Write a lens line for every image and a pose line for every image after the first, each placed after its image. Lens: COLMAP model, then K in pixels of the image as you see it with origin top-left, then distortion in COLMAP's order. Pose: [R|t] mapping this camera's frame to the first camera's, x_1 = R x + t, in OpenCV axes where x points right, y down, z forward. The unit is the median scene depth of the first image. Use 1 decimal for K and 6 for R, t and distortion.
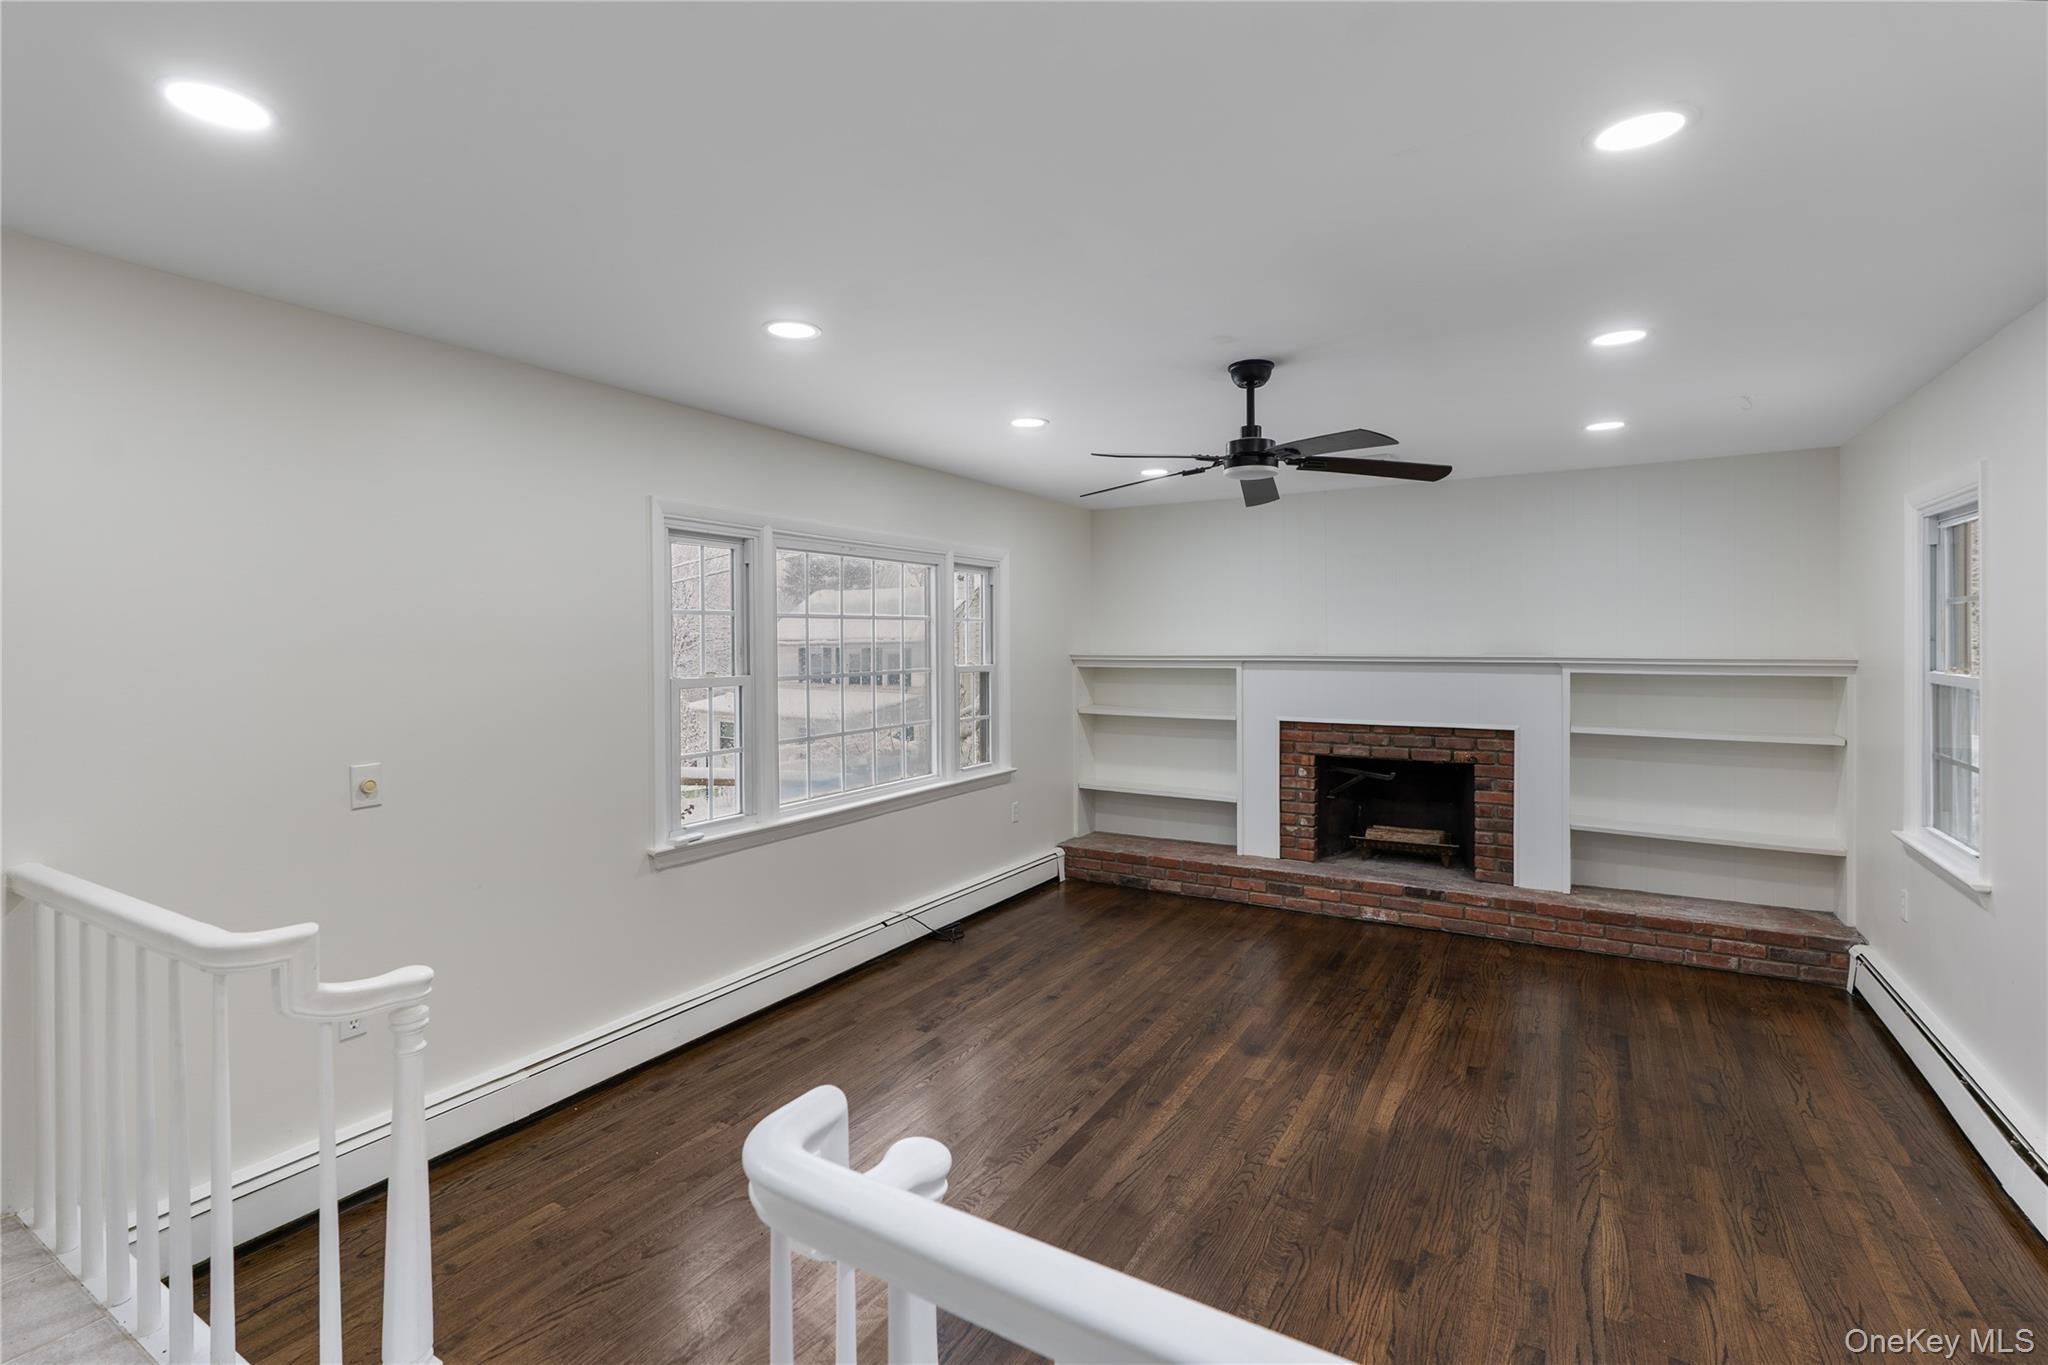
lens RADIAL K [[935.4, 0, 1003.5], [0, 935.4, 643.9], [0, 0, 1]] dist [-0.011449, 0.001507]
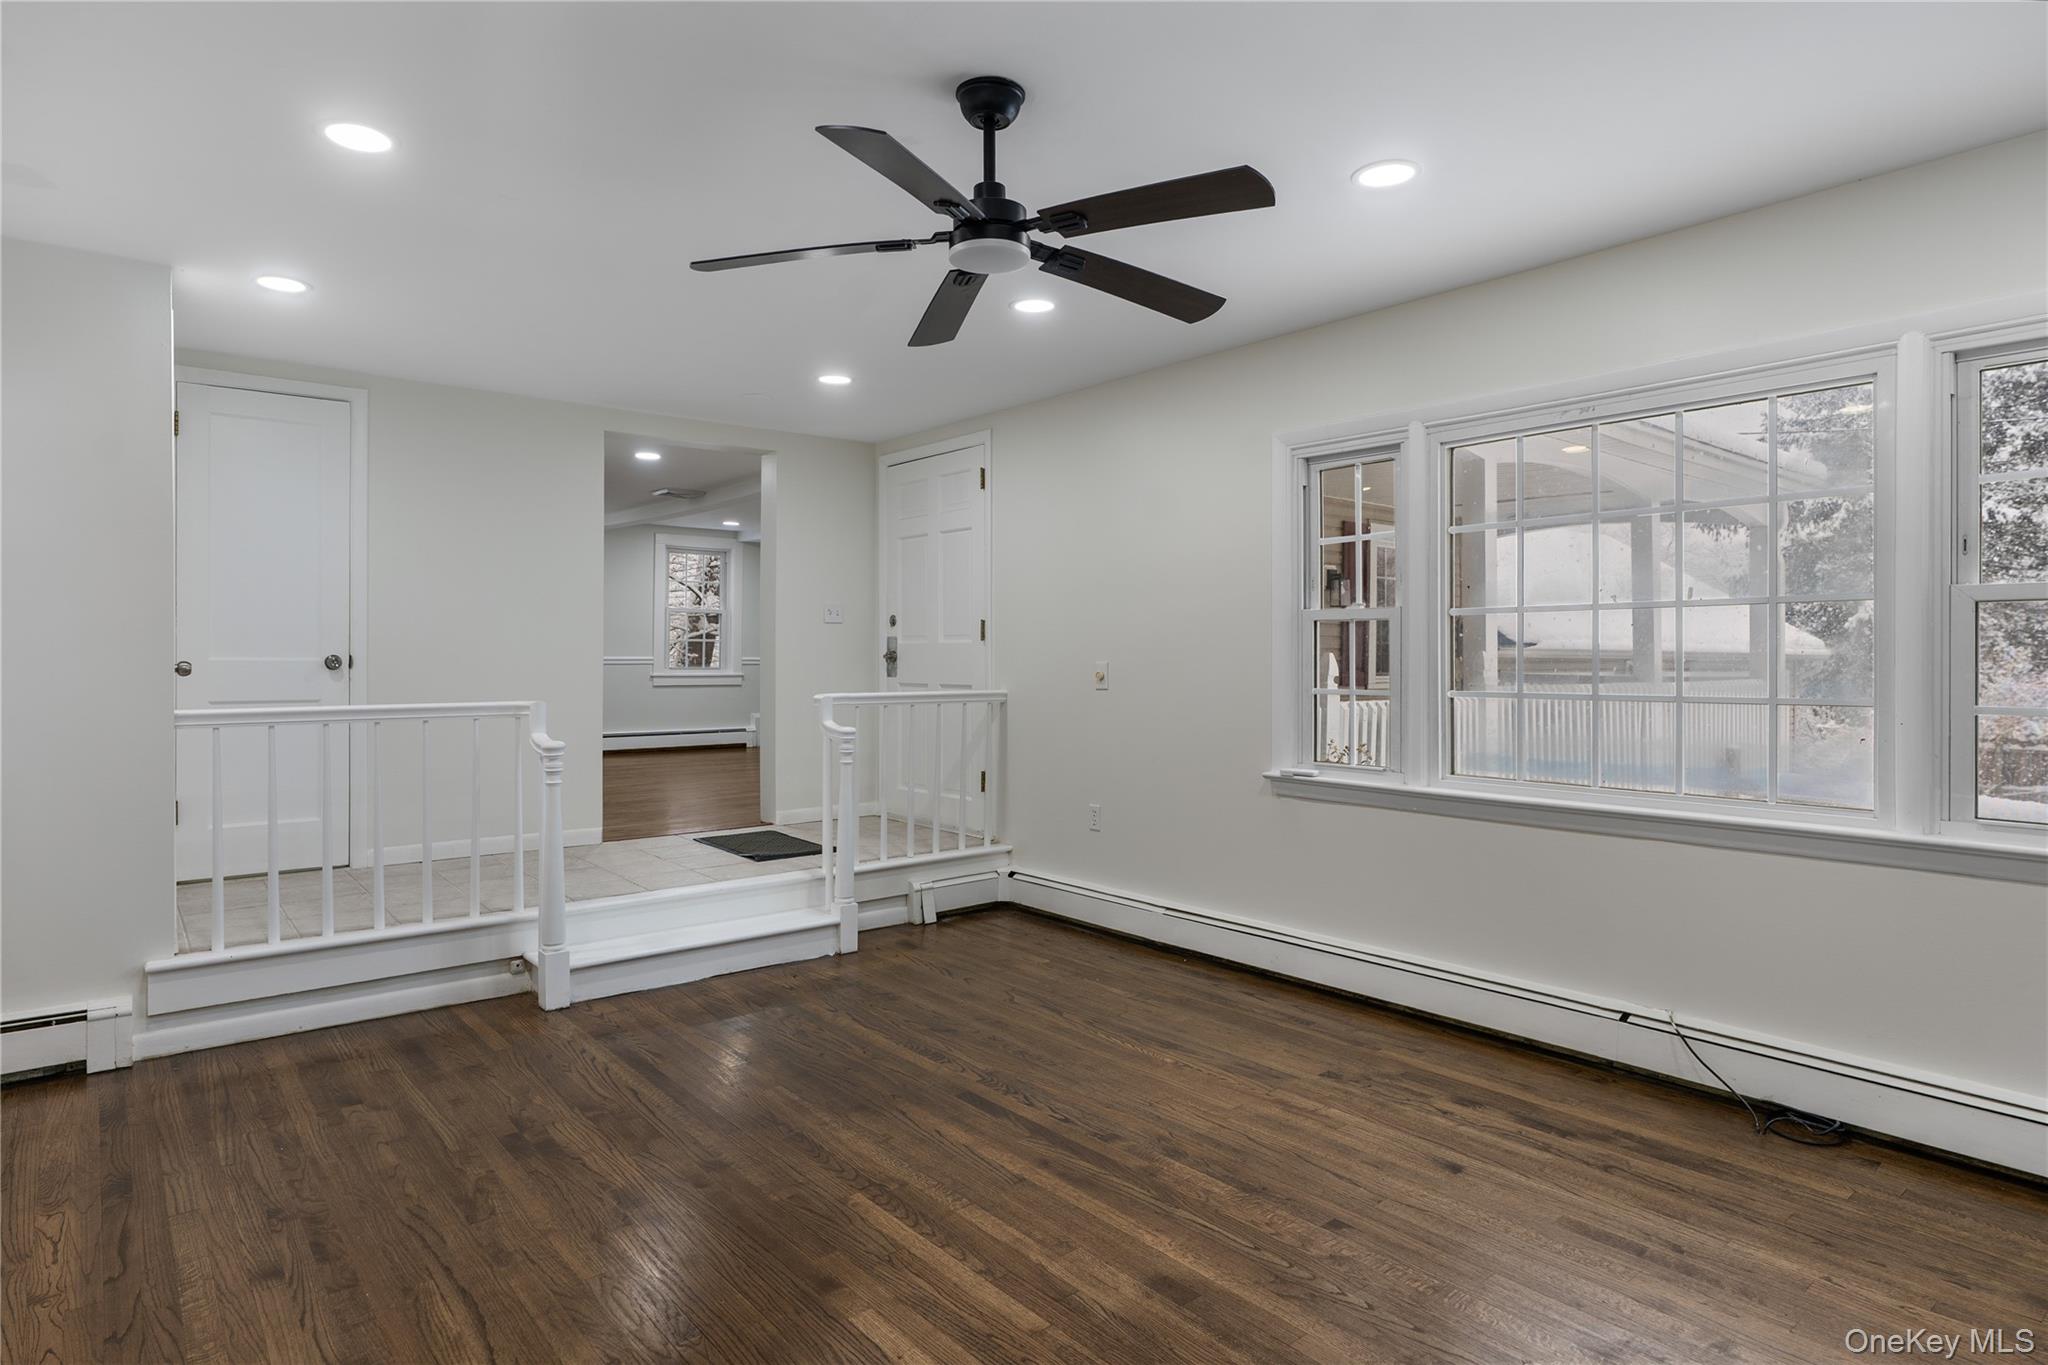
lens RADIAL K [[1131.7, 0, 1022.2], [0, 1131.7, 669.2], [0, 0, 1]] dist [0.001229, -0.001227]
pose [[-0.325342, 0.017289, -0.945438, 0.919313], [0.003180, 0.999847, 0.017189, 0.084642], [0.945591, 0.002586, -0.325347, 1.172506]]
